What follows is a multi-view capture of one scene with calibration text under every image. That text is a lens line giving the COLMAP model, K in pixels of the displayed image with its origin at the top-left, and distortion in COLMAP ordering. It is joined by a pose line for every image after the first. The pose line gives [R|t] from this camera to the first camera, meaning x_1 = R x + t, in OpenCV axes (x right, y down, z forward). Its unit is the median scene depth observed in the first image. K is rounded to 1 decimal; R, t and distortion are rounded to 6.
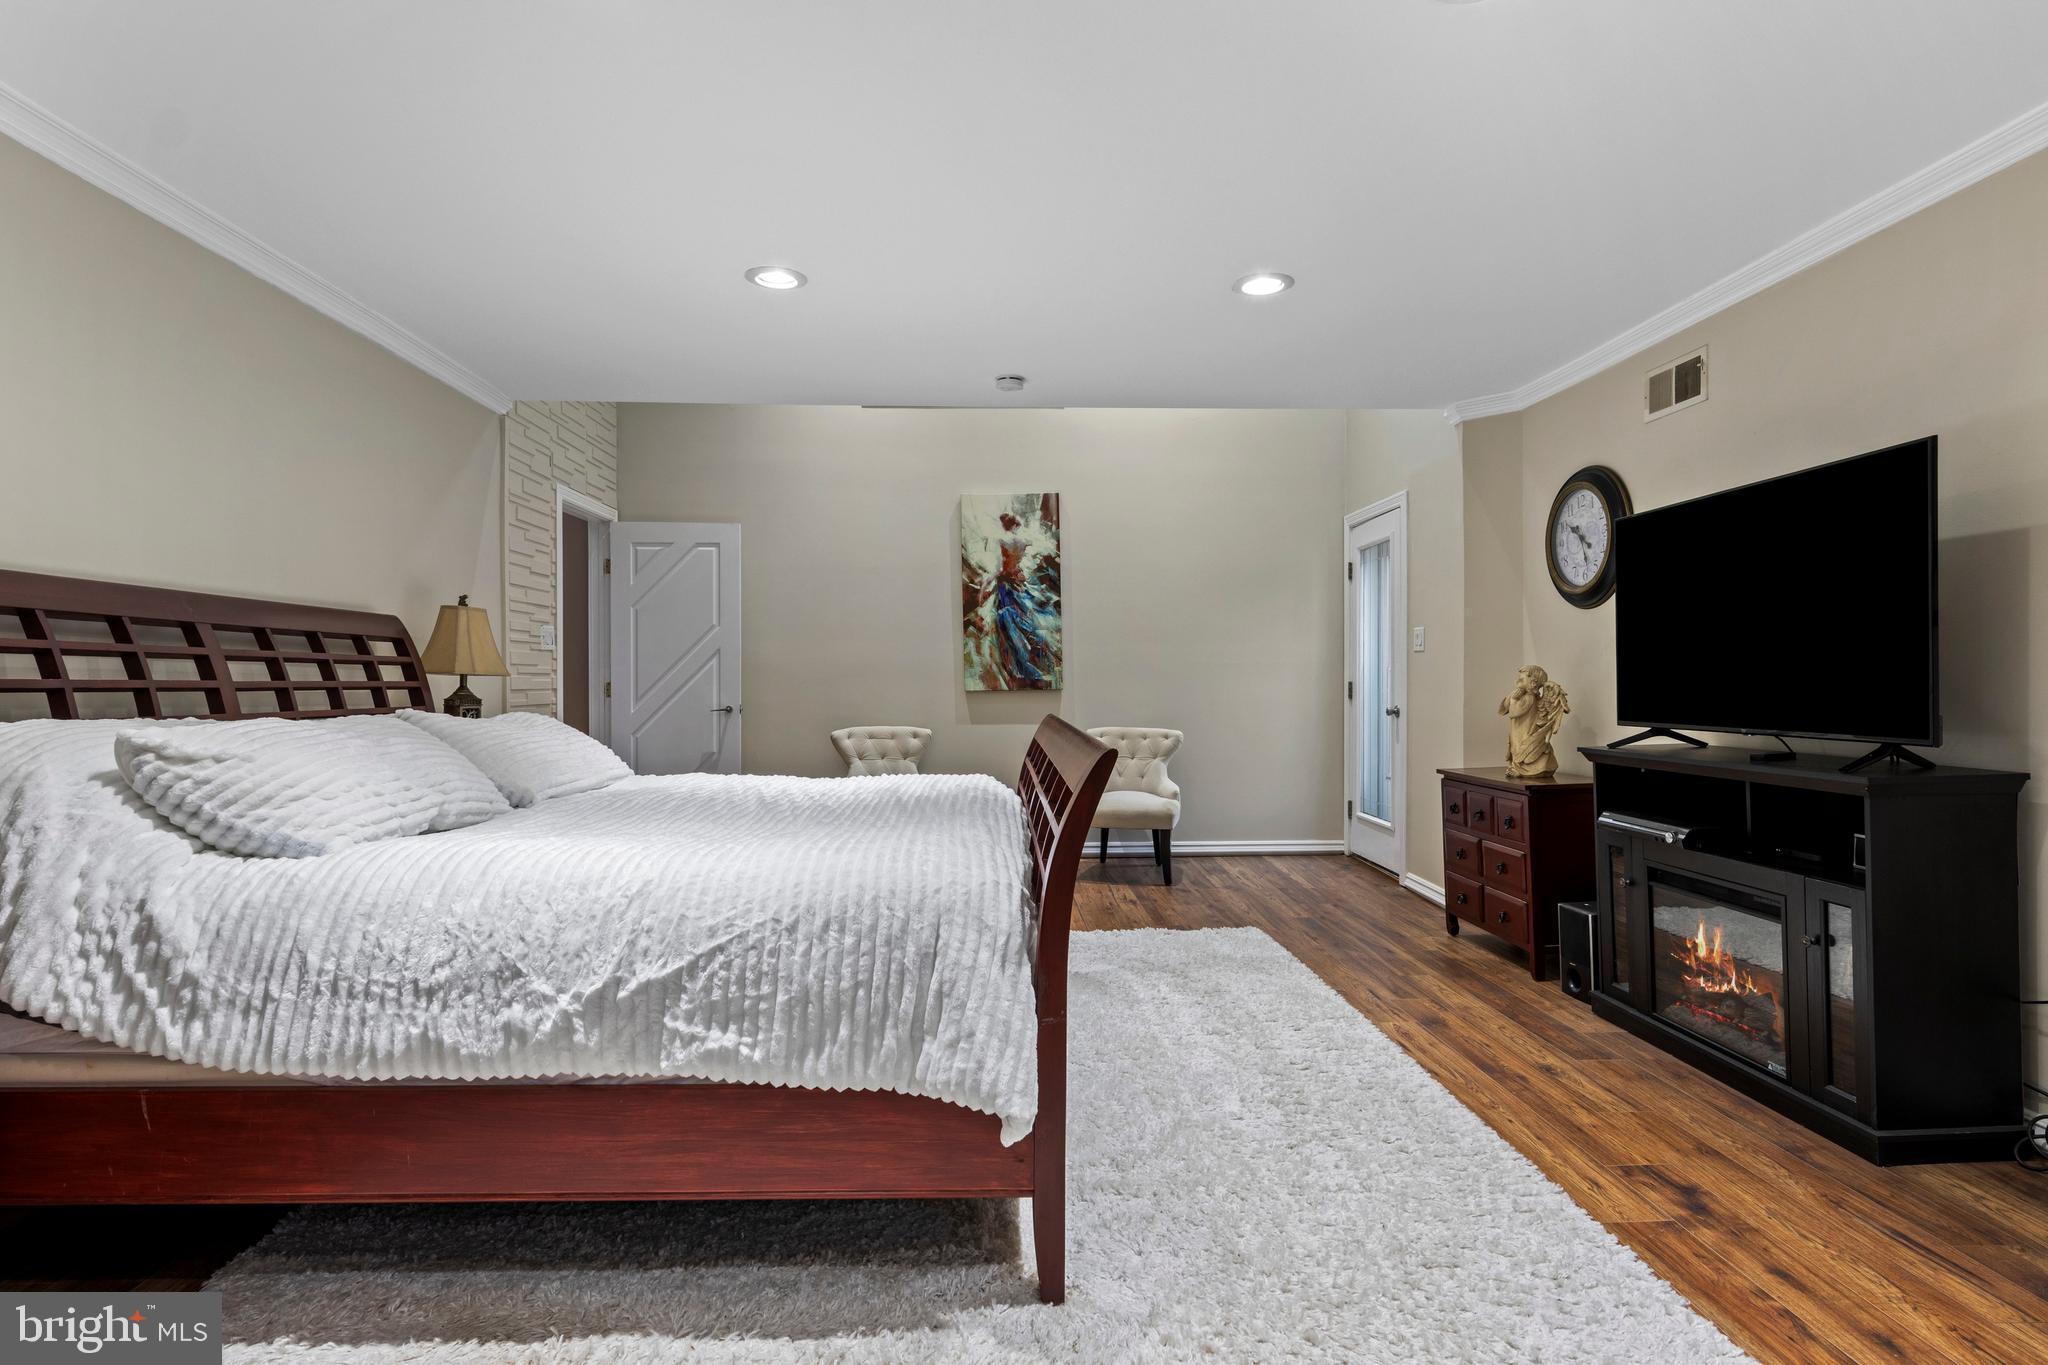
lens RADIAL K [[1046.8, 0, 1024.0], [0, 1046.8, 682.5], [0, 0, 1]] dist [0.069763, 0.000201]
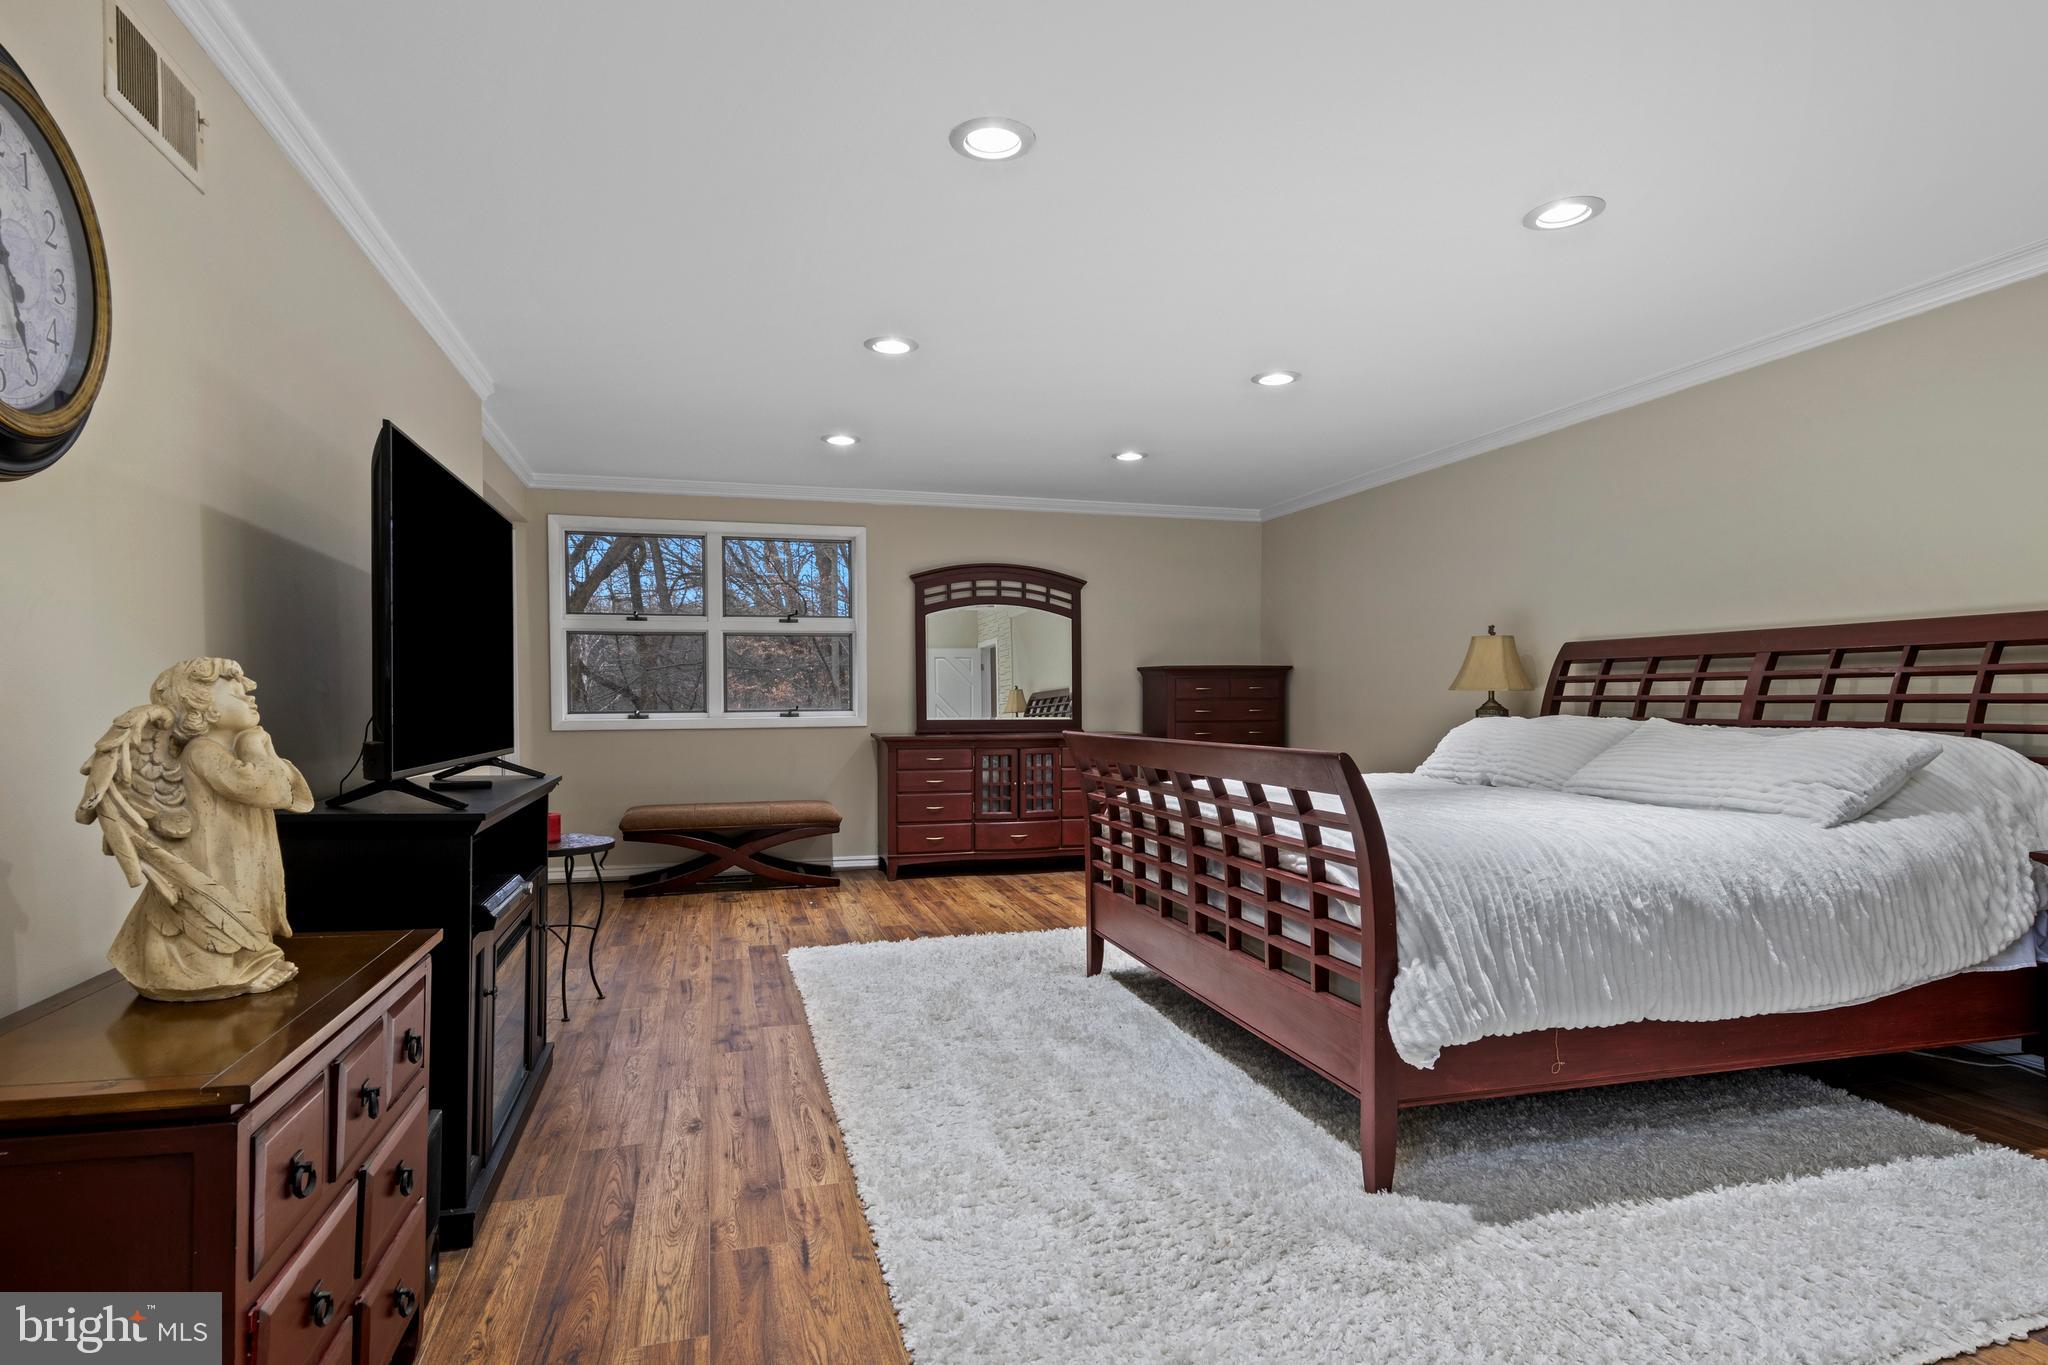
lens RADIAL K [[1046.8, 0, 1024.0], [0, 1046.8, 682.5], [0, 0, 1]] dist [0.069763, 0.000201]
pose [[-0.970478, 0.008499, -0.241042, 0.424187], [0.012005, 0.999842, -0.013082, 0.002089], [0.240892, -0.015589, -0.970427, 1.904220]]
